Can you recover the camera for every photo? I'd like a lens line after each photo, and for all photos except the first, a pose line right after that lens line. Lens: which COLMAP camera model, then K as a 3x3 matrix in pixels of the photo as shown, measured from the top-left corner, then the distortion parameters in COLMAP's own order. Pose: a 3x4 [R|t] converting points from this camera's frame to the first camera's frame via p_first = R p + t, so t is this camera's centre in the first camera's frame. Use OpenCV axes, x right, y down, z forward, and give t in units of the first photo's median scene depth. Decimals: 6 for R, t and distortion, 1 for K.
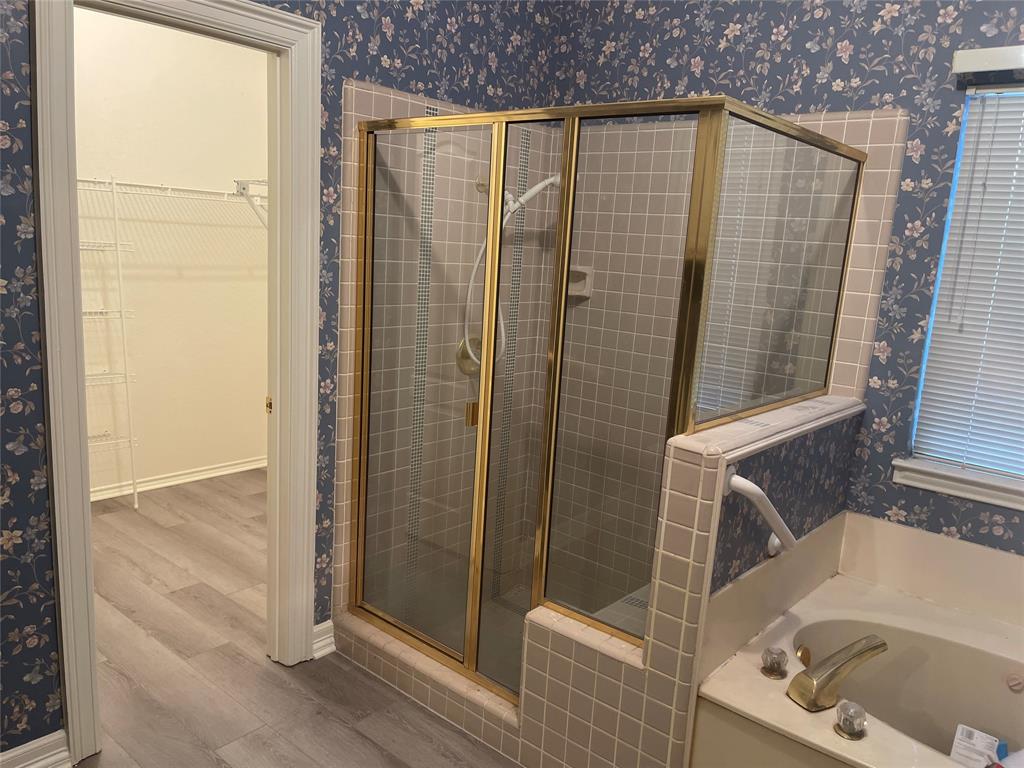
lens RADIAL K [[777.8, 0, 508.4], [0, 777.8, 384.0], [0, 0, 1]] dist [0.014759, 0.002056]
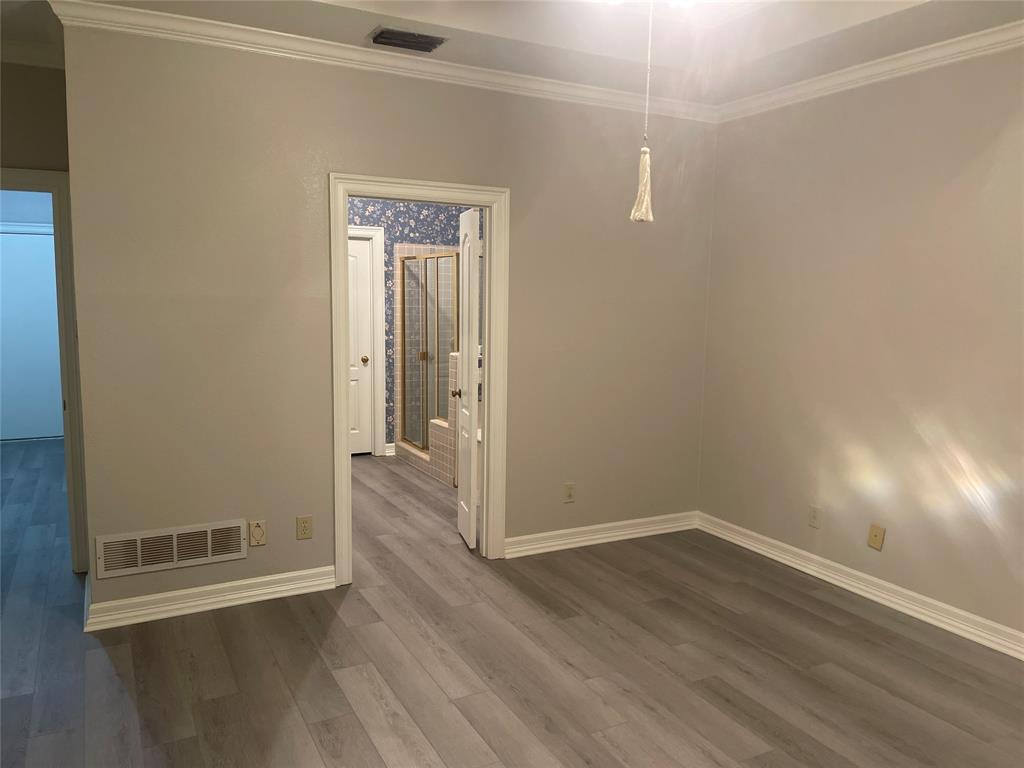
lens RADIAL K [[777.8, 0, 510.1], [0, 777.8, 380.1], [0, 0, 1]] dist [0.014759, 0.002056]
pose [[0.926370, -0.009868, -0.376486, 1.217137], [-0.025561, 0.995704, -0.088993, 0.342906], [0.375747, 0.092063, 0.922138, -1.391389]]
